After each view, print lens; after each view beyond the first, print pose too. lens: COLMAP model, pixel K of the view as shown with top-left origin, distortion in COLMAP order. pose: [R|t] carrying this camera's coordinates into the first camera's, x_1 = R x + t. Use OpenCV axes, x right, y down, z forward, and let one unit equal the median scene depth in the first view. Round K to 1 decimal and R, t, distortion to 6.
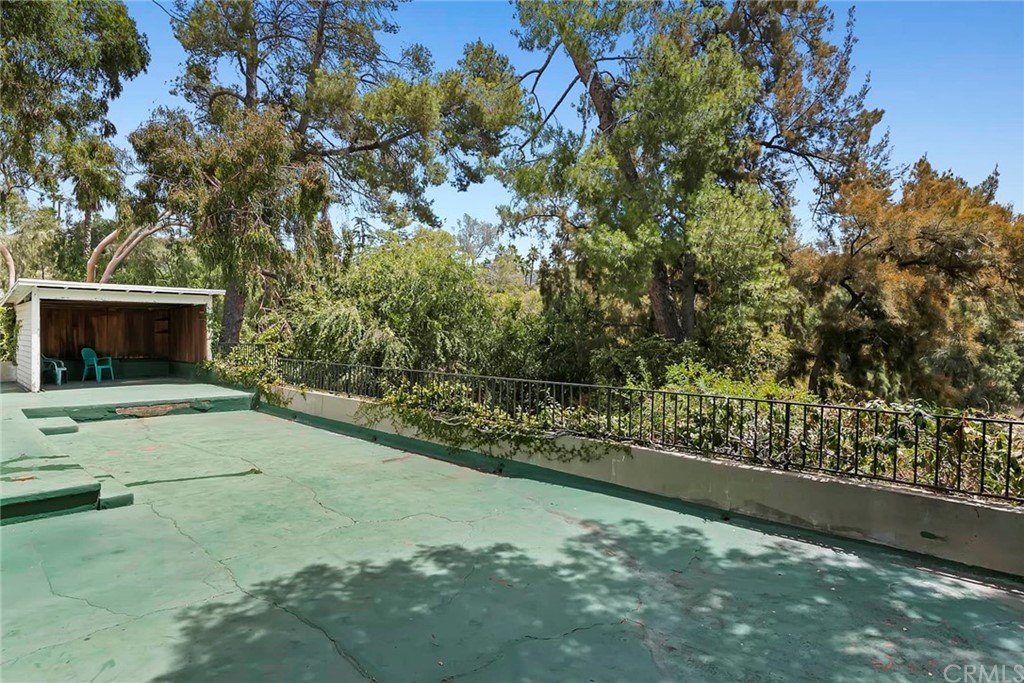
lens RADIAL K [[507.3, 0, 536.3], [0, 507.3, 340.9], [0, 0, 1]] dist [-0.001926, -0.001721]
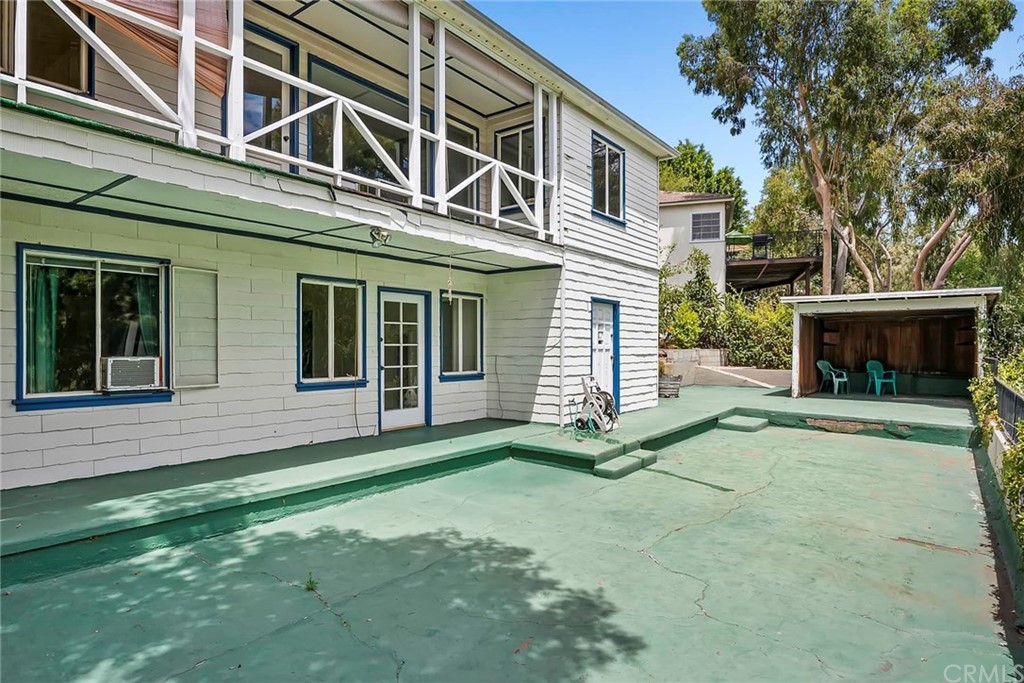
lens RADIAL K [[579.9, 0, 487.5], [0, 579.9, 348.4], [0, 0, 1]] dist [-0.010050, -0.001656]
pose [[0.017274, 0.002729, -0.999847, 0.573422], [-0.018525, 0.999825, 0.002409, 0.006175], [0.999679, 0.018481, 0.017321, 0.628483]]
